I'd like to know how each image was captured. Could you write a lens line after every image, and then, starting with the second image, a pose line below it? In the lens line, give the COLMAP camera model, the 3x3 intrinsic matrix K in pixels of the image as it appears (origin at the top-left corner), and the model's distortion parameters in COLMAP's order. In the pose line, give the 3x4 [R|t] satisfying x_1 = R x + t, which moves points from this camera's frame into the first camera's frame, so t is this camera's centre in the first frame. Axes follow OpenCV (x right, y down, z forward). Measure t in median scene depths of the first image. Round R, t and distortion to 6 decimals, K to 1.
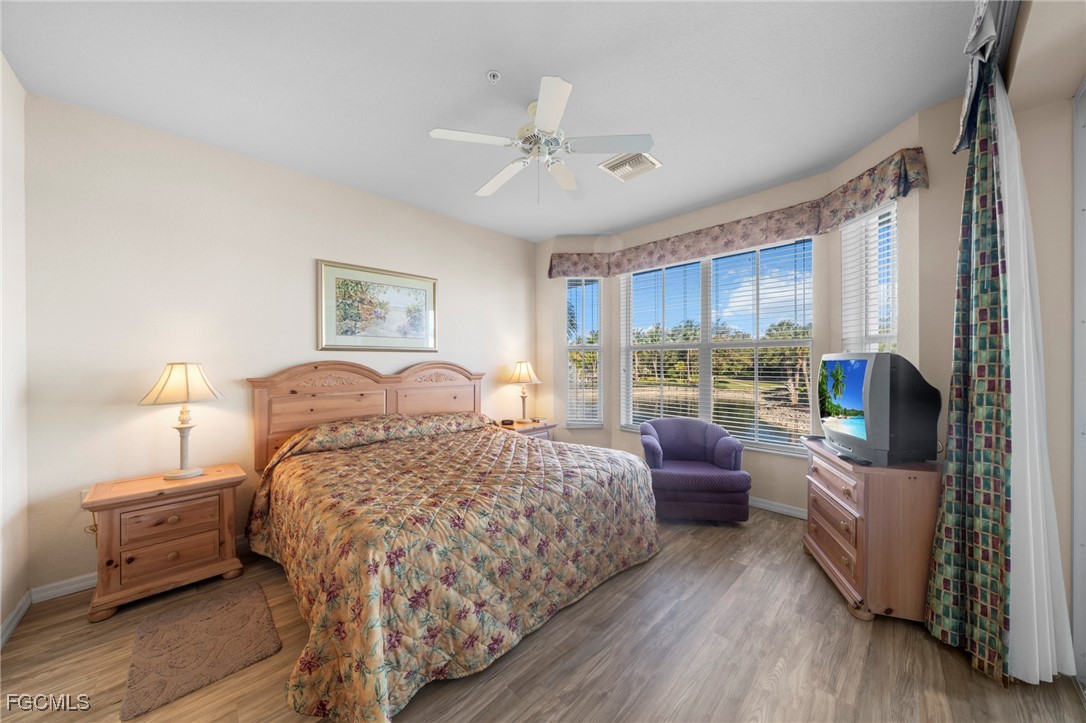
lens RADIAL K [[372.0, 0, 543.8], [0, 372.0, 364.3], [0, 0, 1]] dist [-0.002917, -0.000619]
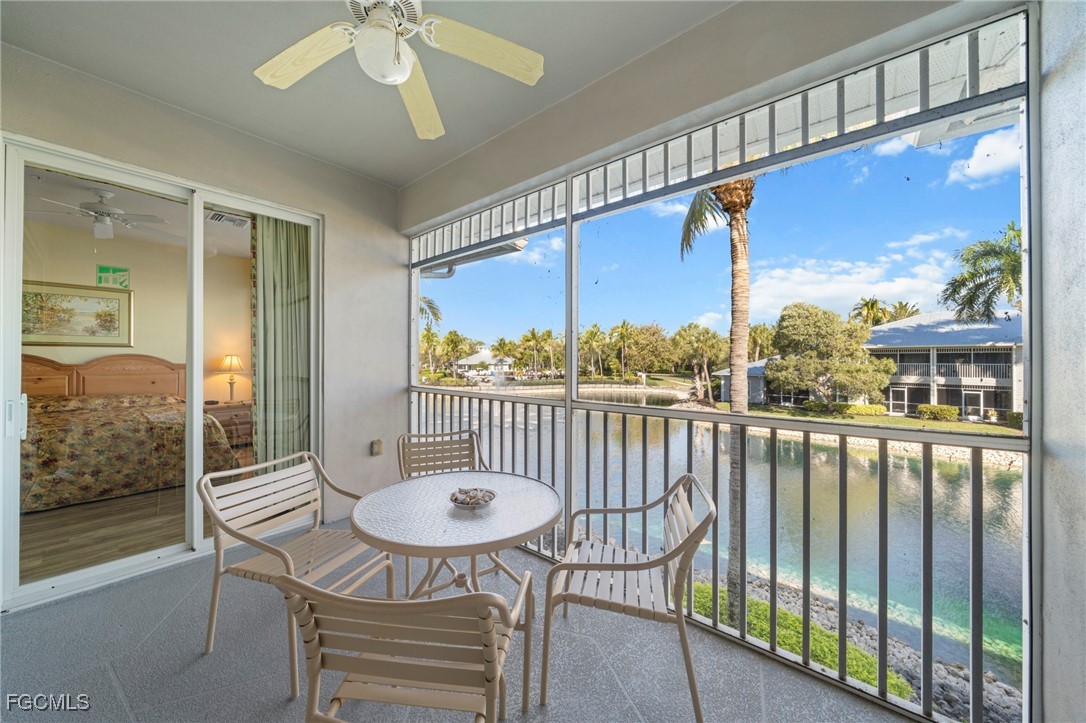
lens RADIAL K [[372.0, 0, 537.9], [0, 372.0, 358.8], [0, 0, 1]] dist [-0.002917, -0.000619]
pose [[0.991473, 0.007086, 0.130123, 1.042951], [-0.005979, 0.999943, -0.008897, 0.010962], [-0.130178, 0.008043, 0.991458, -0.504402]]
